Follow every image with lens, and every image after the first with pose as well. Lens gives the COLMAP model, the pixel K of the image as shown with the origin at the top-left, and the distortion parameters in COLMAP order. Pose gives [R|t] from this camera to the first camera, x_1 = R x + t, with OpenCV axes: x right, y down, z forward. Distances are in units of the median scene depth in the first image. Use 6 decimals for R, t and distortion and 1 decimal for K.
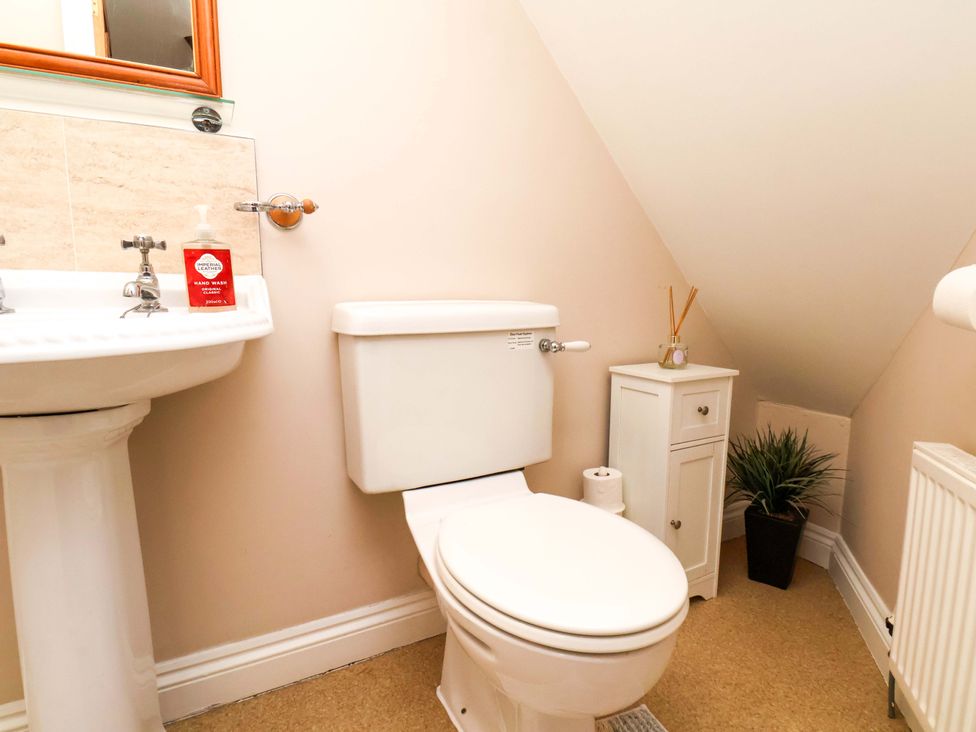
lens RADIAL K [[512.4, 0, 490.3], [0, 512.4, 373.1], [0, 0, 1]] dist [0.002390, -0.015376]
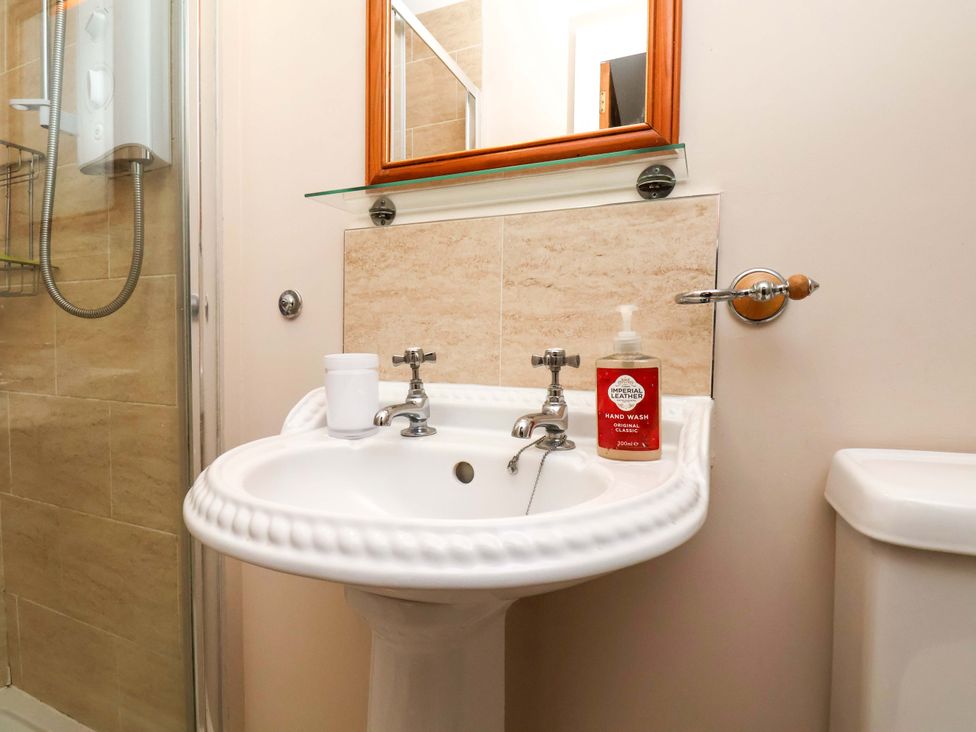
lens RADIAL K [[510.2, 0, 489.0], [0, 510.2, 376.1], [0, 0, 1]] dist [0.004557, -0.015242]
pose [[0.620162, 0.051781, -0.782763, -0.130970], [-0.120831, 0.992217, -0.030094, -0.186772], [0.775112, 0.113245, 0.621592, 0.430303]]
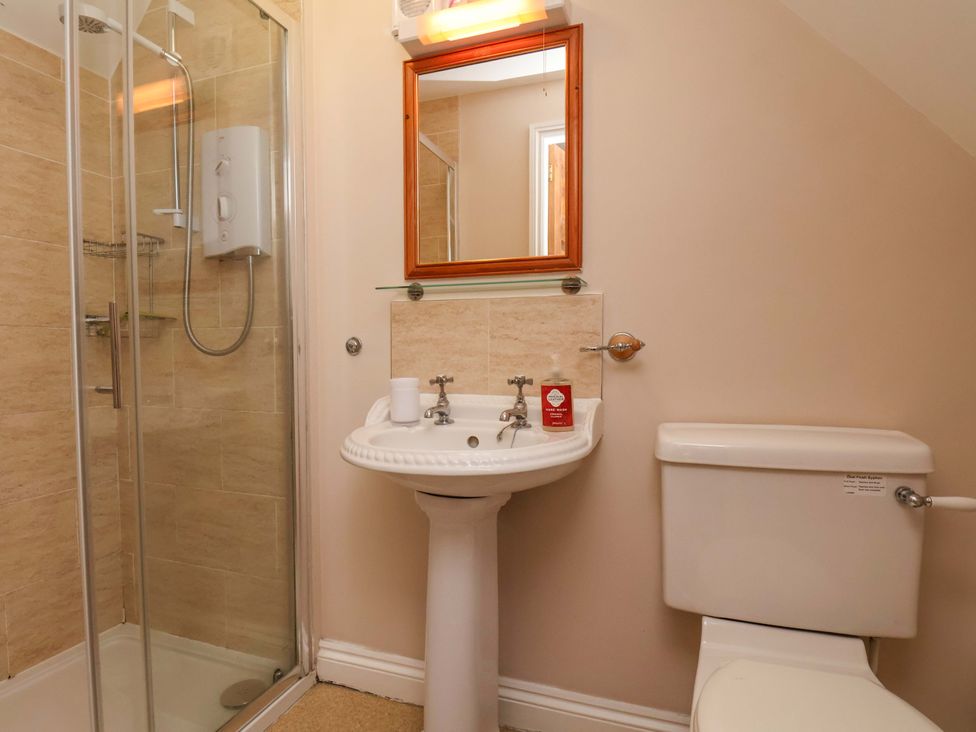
lens RADIAL K [[510.2, 0, 489.0], [0, 510.2, 376.1], [0, 0, 1]] dist [0.004557, -0.015242]
pose [[0.674580, 0.034059, -0.737416, 0.331583], [-0.098235, 0.994193, -0.043946, -0.187476], [0.731636, 0.102085, 0.674008, -0.054880]]
